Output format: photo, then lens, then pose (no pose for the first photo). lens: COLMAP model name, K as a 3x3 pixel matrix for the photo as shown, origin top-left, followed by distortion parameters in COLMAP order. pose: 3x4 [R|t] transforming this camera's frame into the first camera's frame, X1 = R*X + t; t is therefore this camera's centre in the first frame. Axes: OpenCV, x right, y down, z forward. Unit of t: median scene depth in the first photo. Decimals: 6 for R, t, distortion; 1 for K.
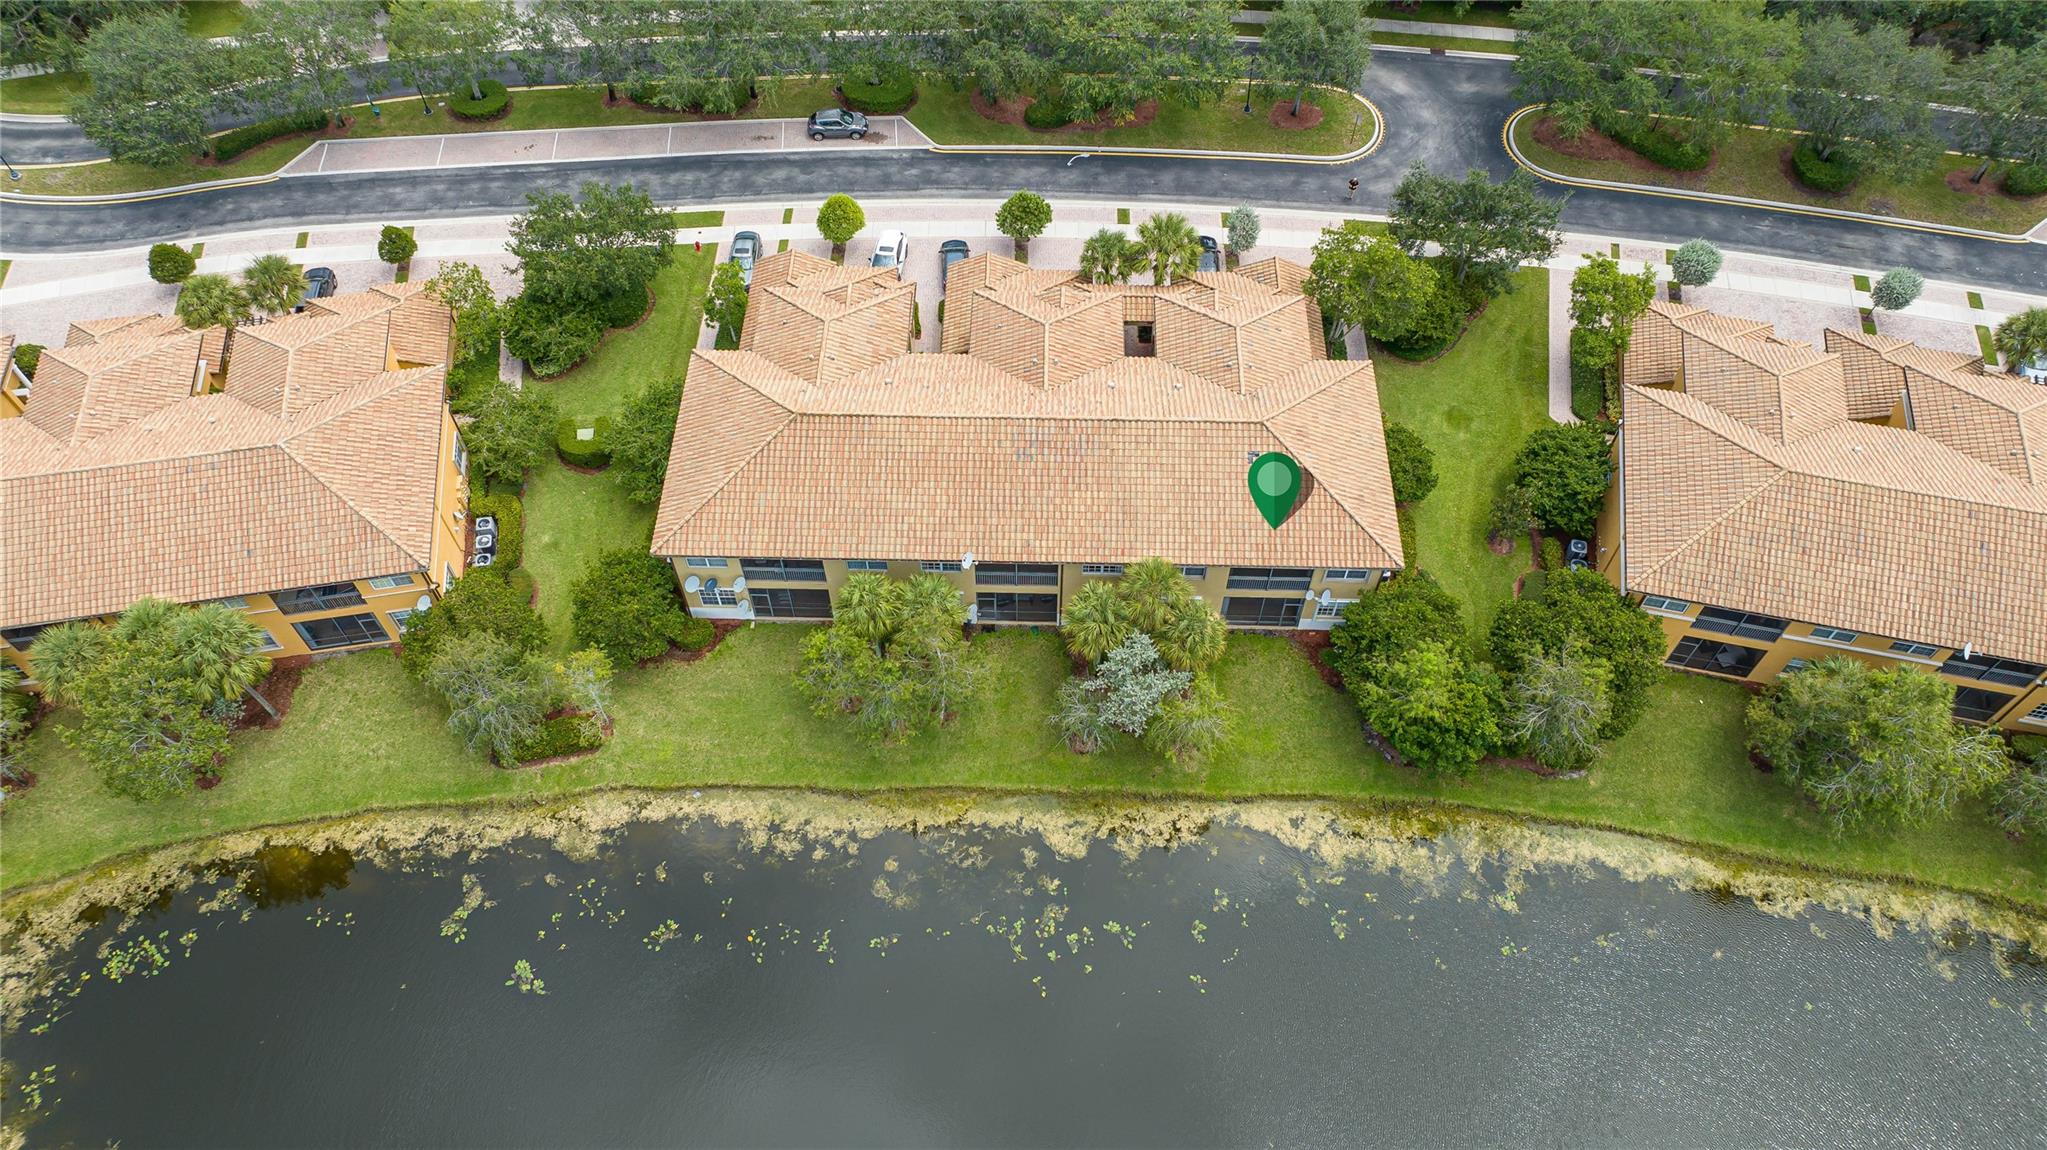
lens RADIAL K [[1442.9, 0, 1030.6], [0, 1442.9, 576.2], [0, 0, 1]] dist [-0.015384, -0.001685]
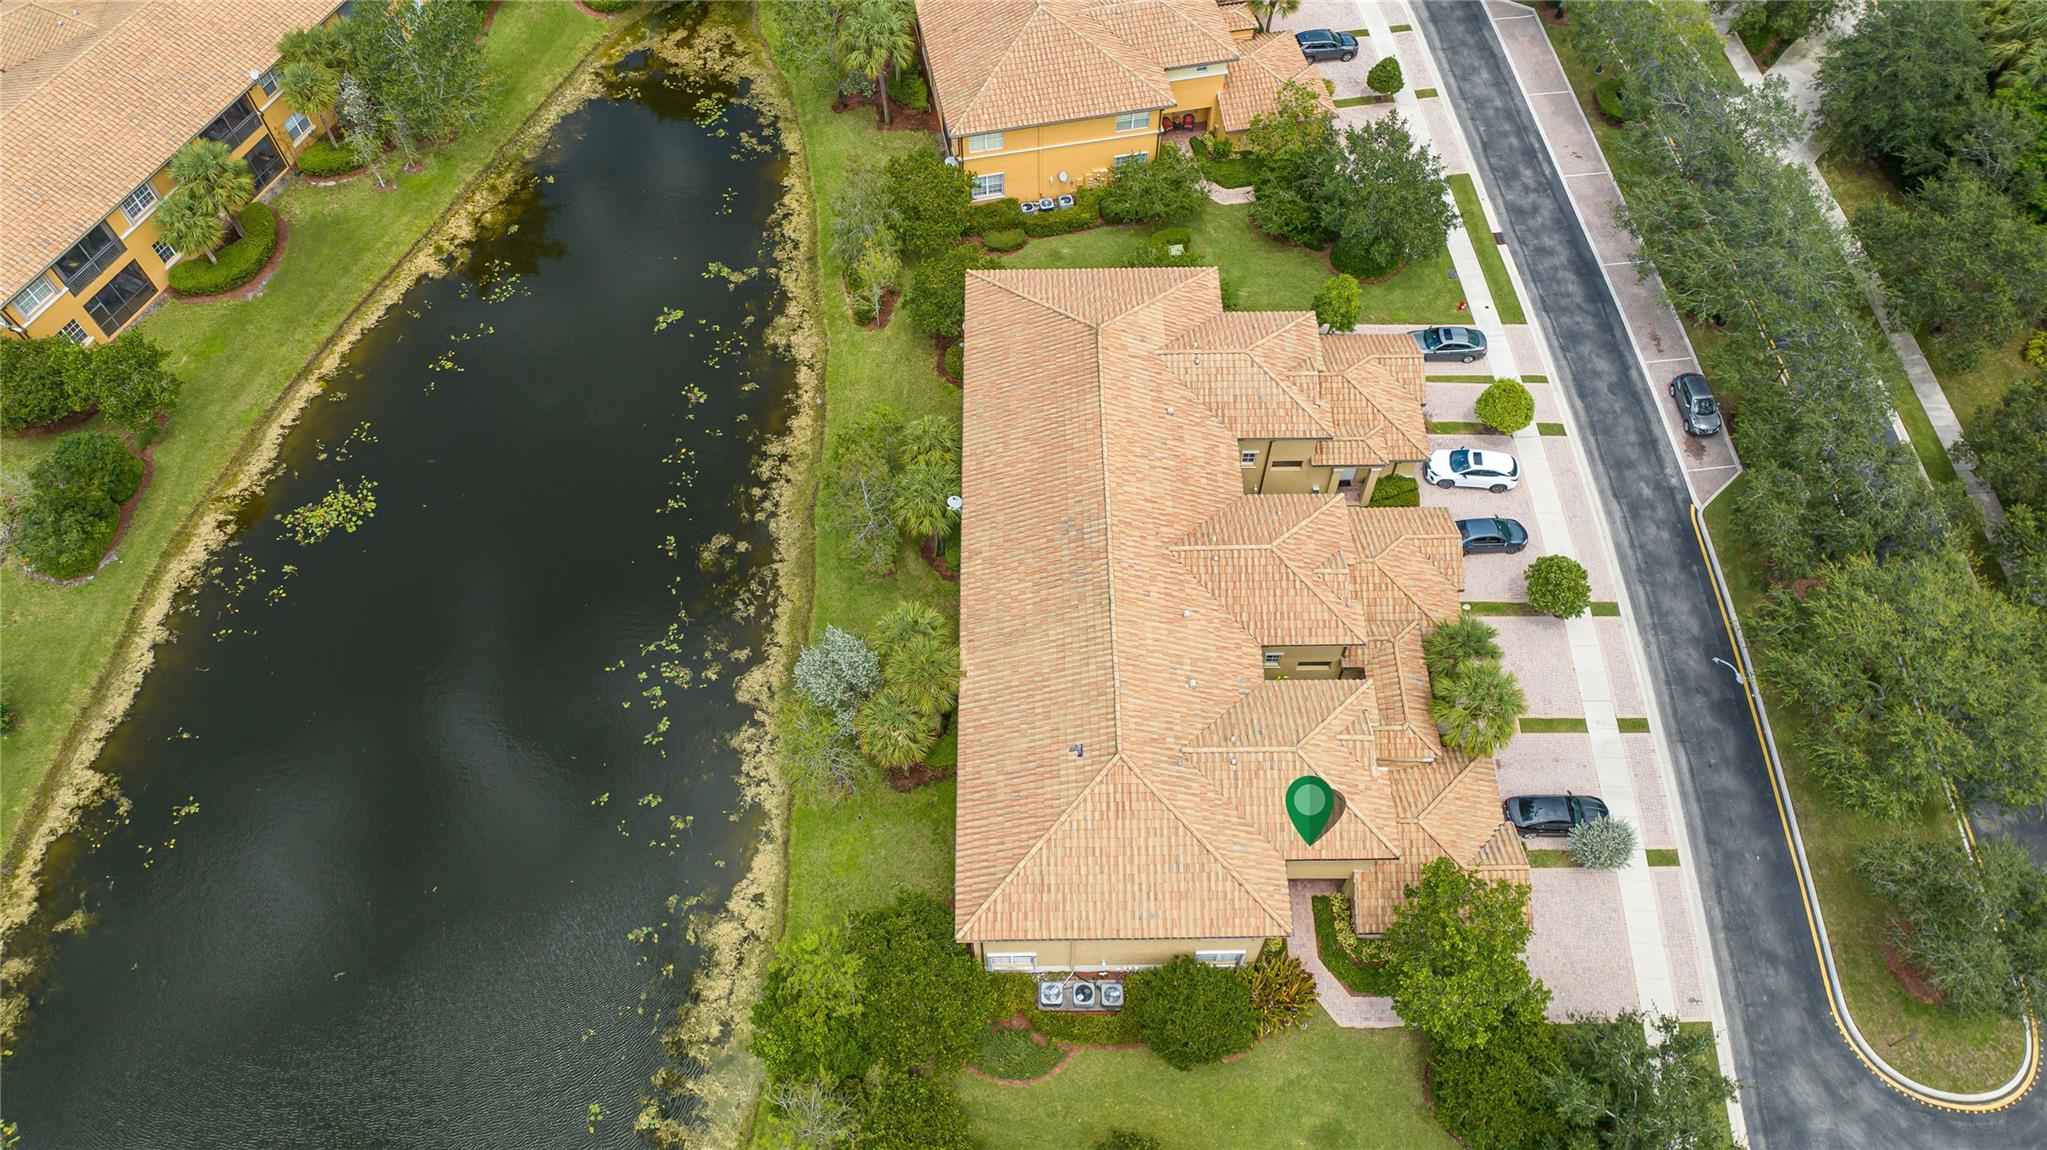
lens RADIAL K [[1442.9, 0, 1030.6], [0, 1442.9, 576.2], [0, 0, 1]] dist [-0.015384, -0.001685]
pose [[0.030460, 0.843524, -0.536227, 0.522493], [-0.820074, 0.327800, 0.469069, -0.493351], [0.571447, 0.425458, 0.701737, 0.350169]]
